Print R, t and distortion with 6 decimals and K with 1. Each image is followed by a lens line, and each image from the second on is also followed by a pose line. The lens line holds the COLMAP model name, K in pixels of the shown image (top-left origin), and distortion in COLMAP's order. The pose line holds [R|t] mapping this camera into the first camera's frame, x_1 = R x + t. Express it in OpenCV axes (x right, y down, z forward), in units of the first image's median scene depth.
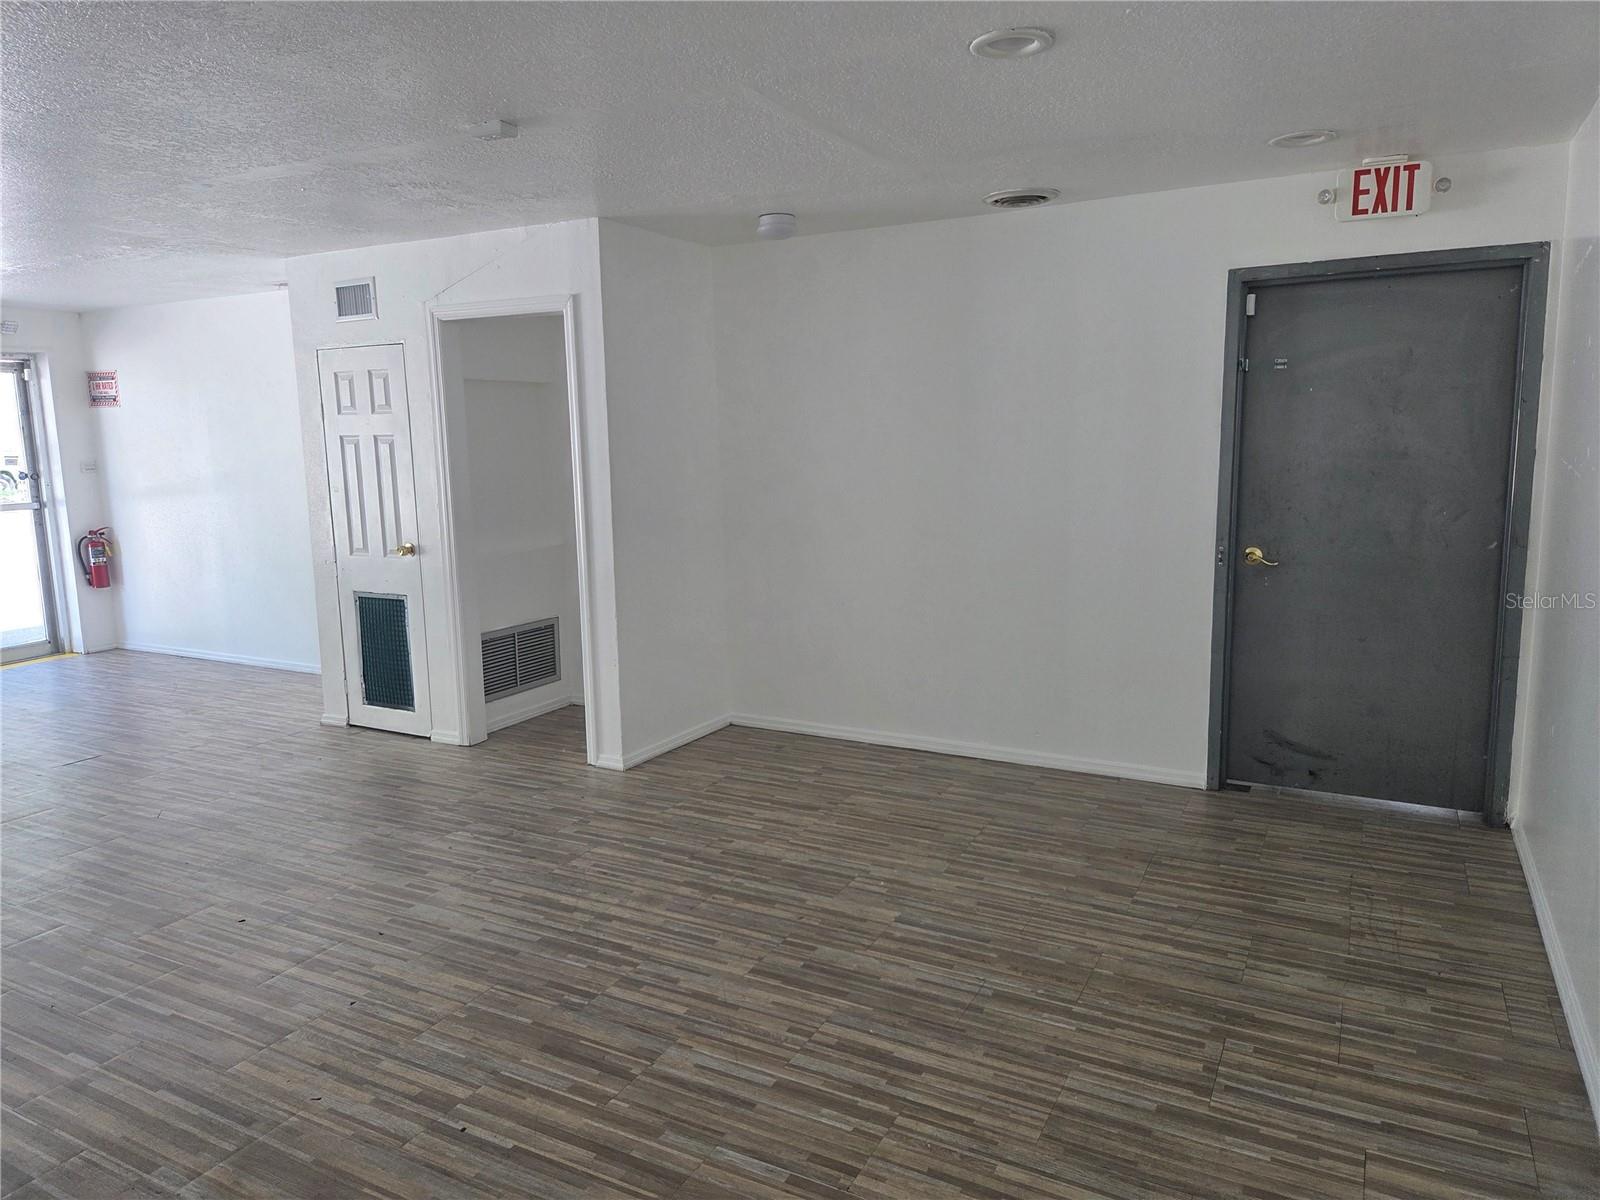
lens RADIAL K [[1079.9, 0, 798.3], [0, 1079.9, 590.3], [0, 0, 1]] dist [0.075525, -0.062292]
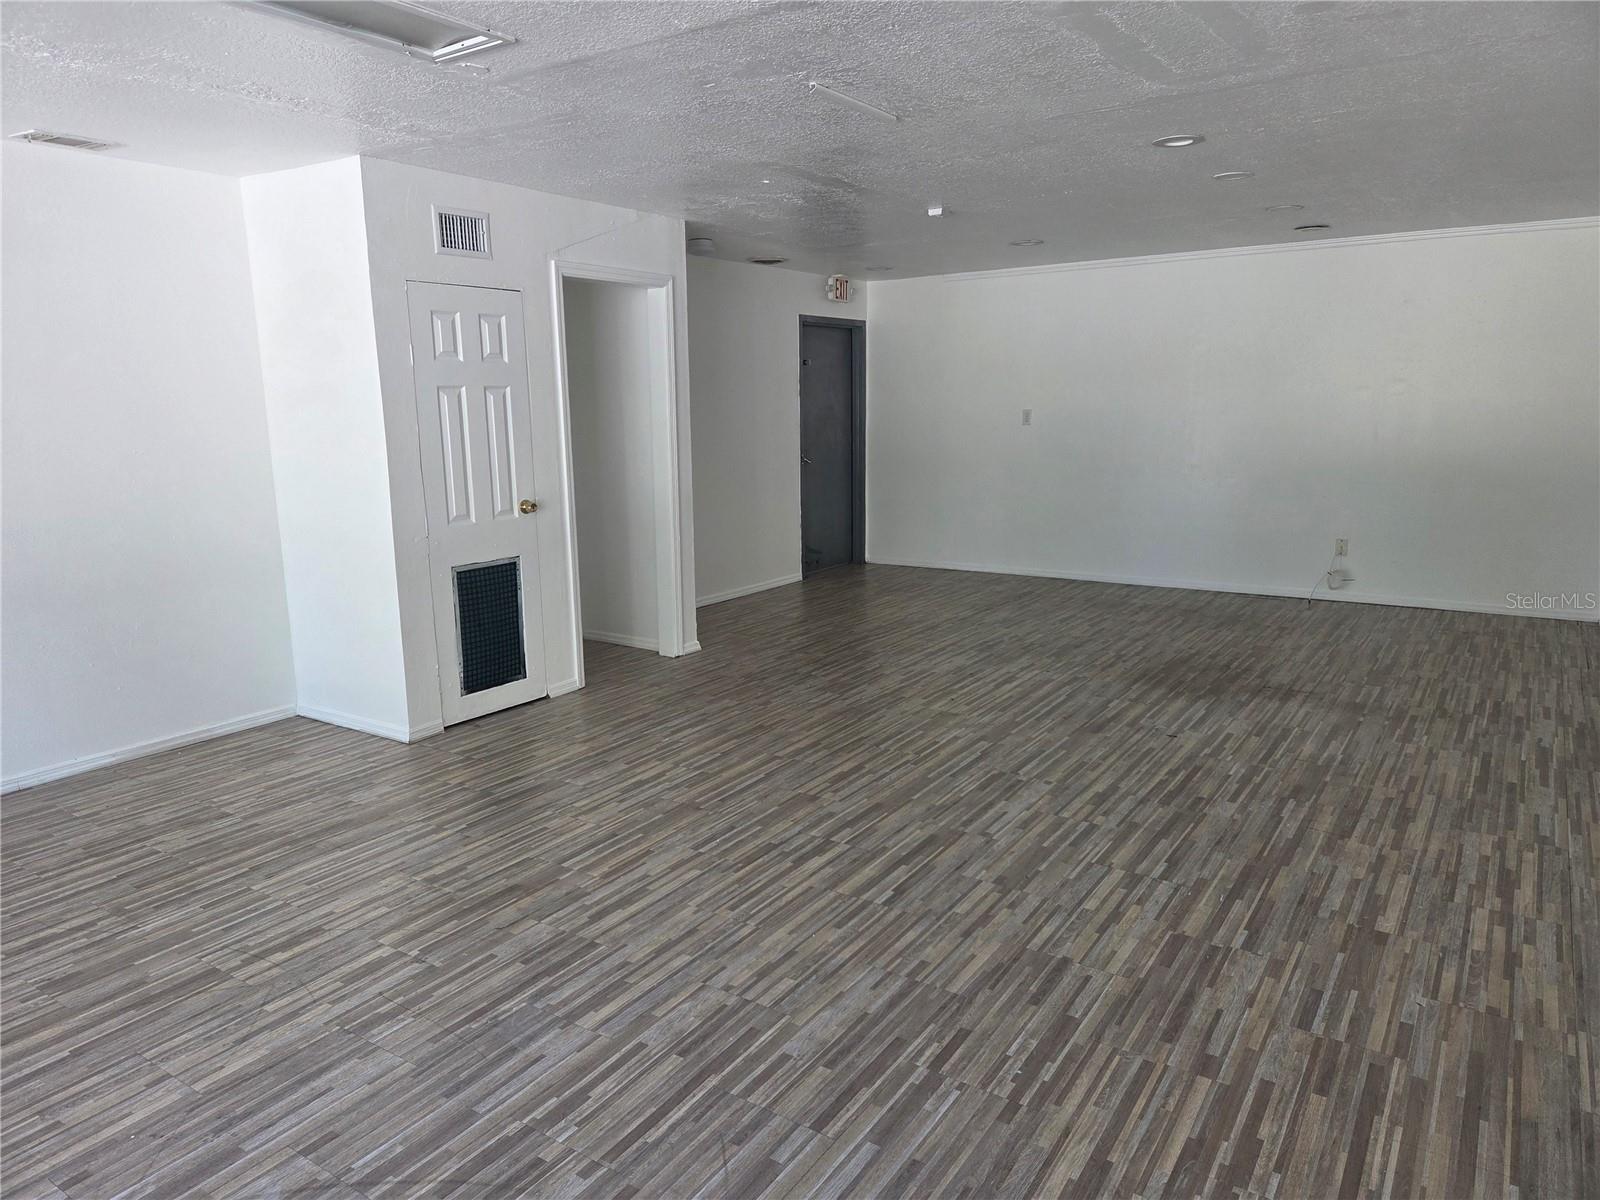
lens RADIAL K [[1052.9, 0, 797.5], [0, 1052.9, 607.7], [0, 0, 1]] dist [0.068216, -0.056480]
pose [[0.103546, -0.176382, 0.978860, -1.593622], [0.161293, 0.974102, 0.158463, -0.075368], [-0.981460, 0.141475, 0.129314, 0.820804]]
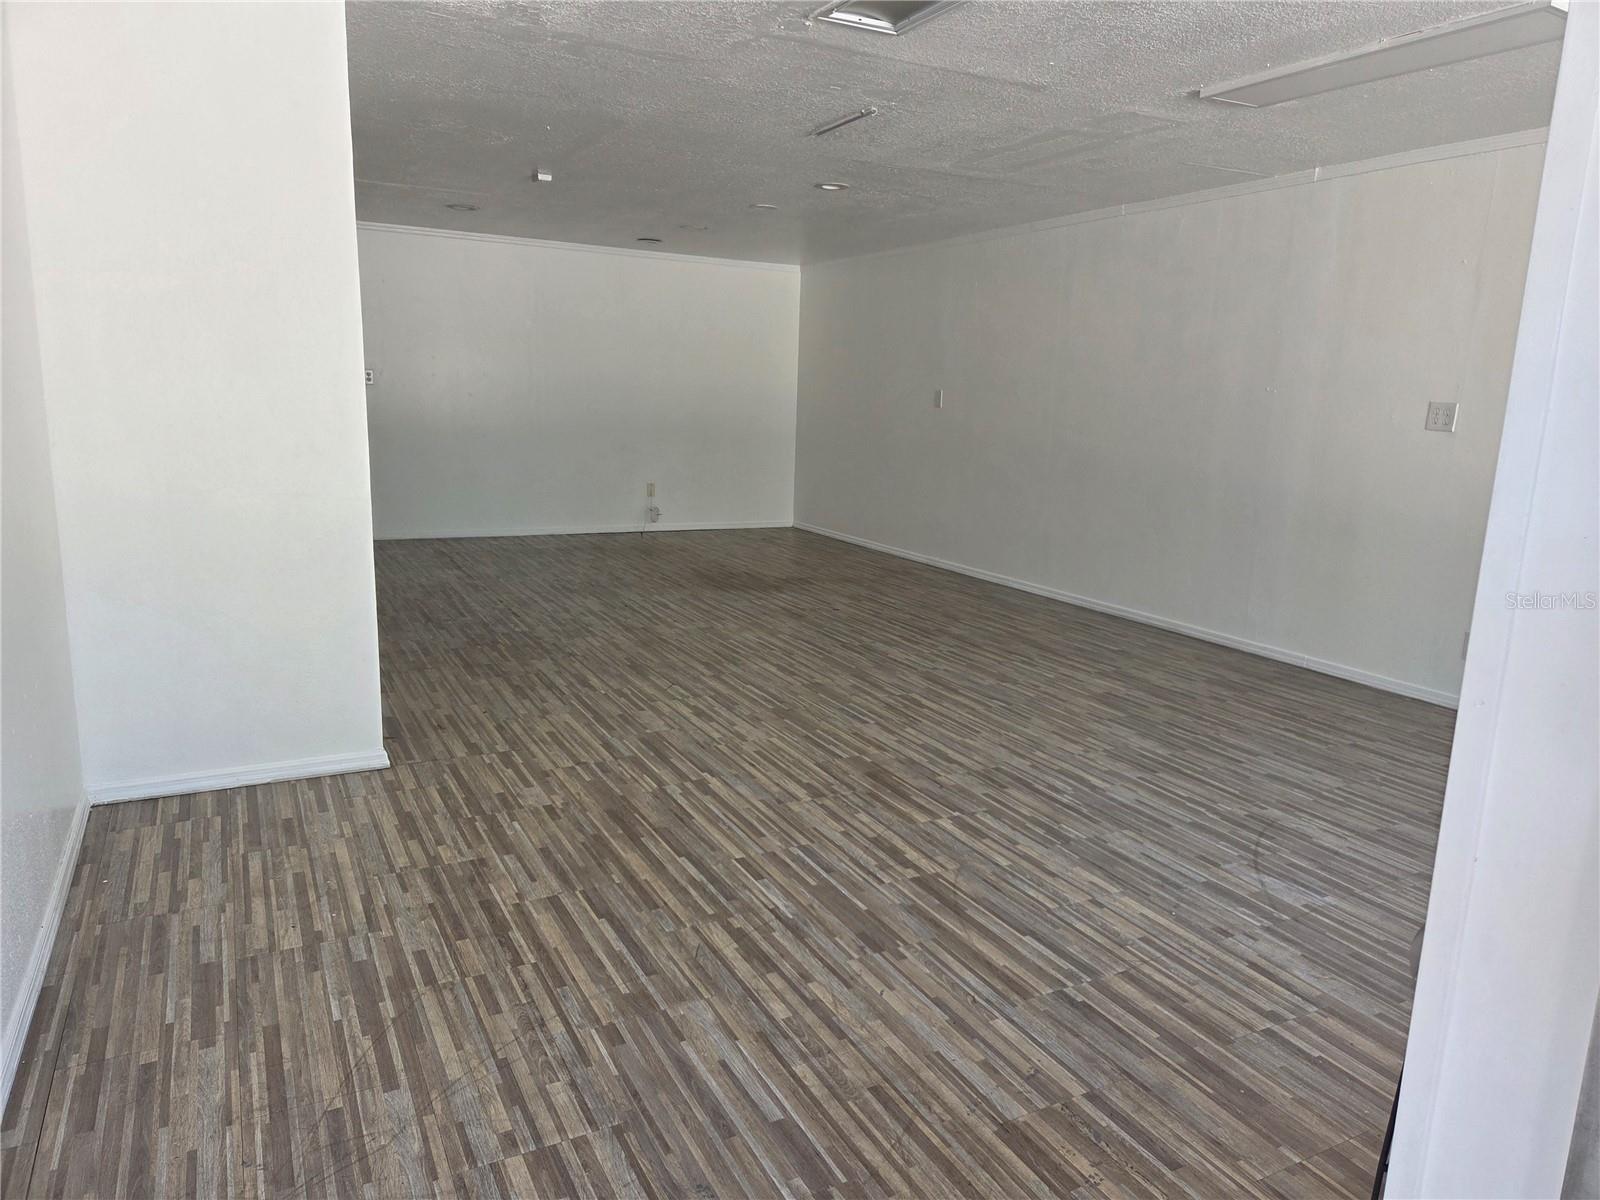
lens RADIAL K [[1079.9, 0, 798.3], [0, 1079.9, 590.3], [0, 0, 1]] dist [0.075525, -0.062292]
pose [[-0.829001, -0.109623, 0.548398, -1.322490], [0.067040, 0.954049, 0.292054, -0.196135], [-0.555214, 0.278878, -0.783559, 1.828092]]
